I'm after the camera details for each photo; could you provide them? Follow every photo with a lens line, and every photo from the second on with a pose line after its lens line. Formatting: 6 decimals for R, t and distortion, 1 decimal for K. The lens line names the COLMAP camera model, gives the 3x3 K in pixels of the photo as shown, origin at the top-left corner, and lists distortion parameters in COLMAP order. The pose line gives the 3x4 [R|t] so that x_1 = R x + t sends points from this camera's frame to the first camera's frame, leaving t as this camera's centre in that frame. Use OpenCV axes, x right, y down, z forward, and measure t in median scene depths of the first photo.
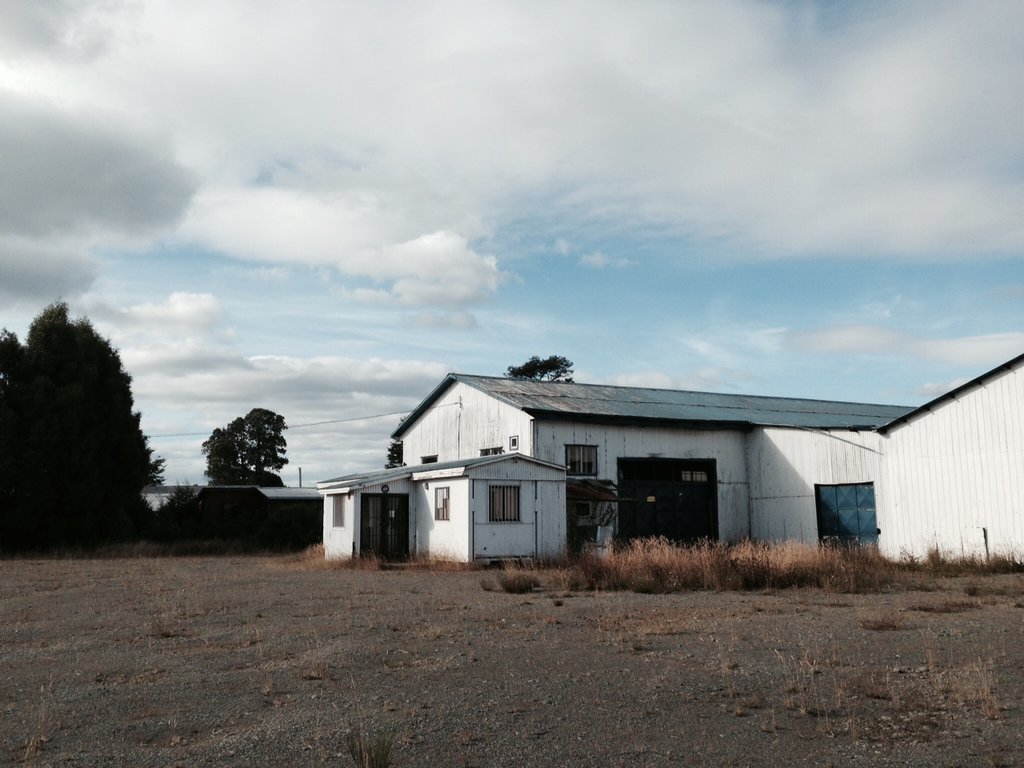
lens RADIAL K [[930.5, 0, 512.0], [0, 930.5, 384.0], [0, 0, 1]] dist [0.131115, -0.209845]
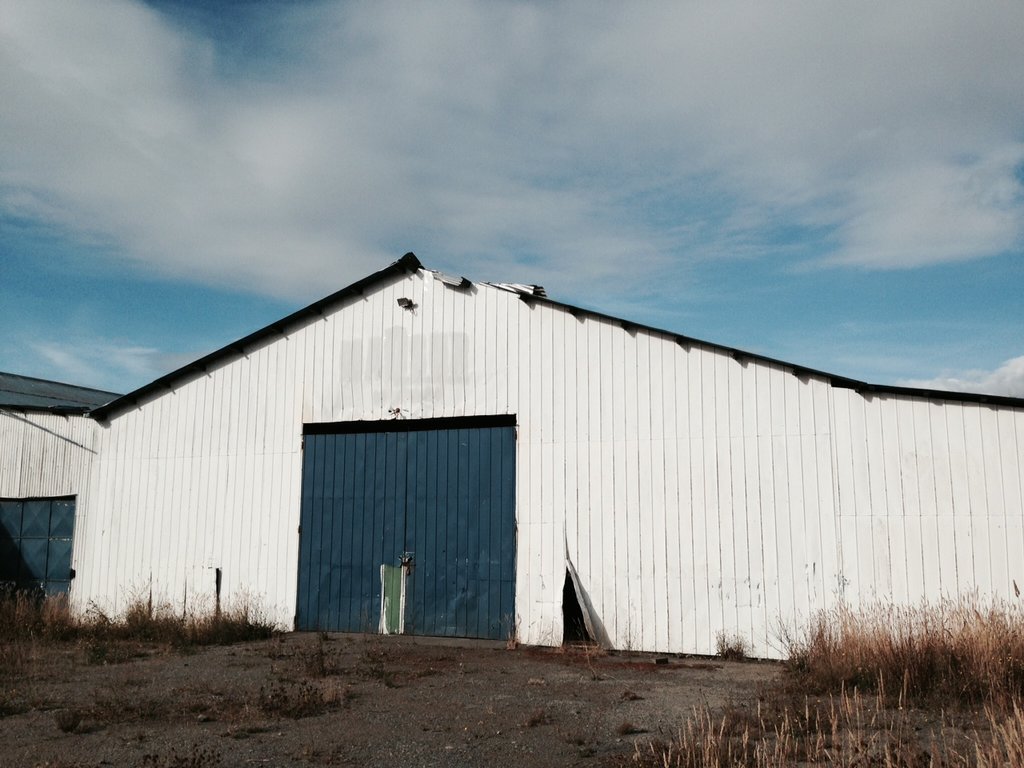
lens RADIAL K [[930.5, 0, 512.0], [0, 930.5, 384.0], [0, 0, 1]] dist [0.131115, -0.209845]
pose [[0.791016, 0.113372, 0.601199, 0.225075], [-0.095992, 0.993508, -0.061053, 0.040532], [-0.604217, -0.009417, 0.796764, 0.321384]]
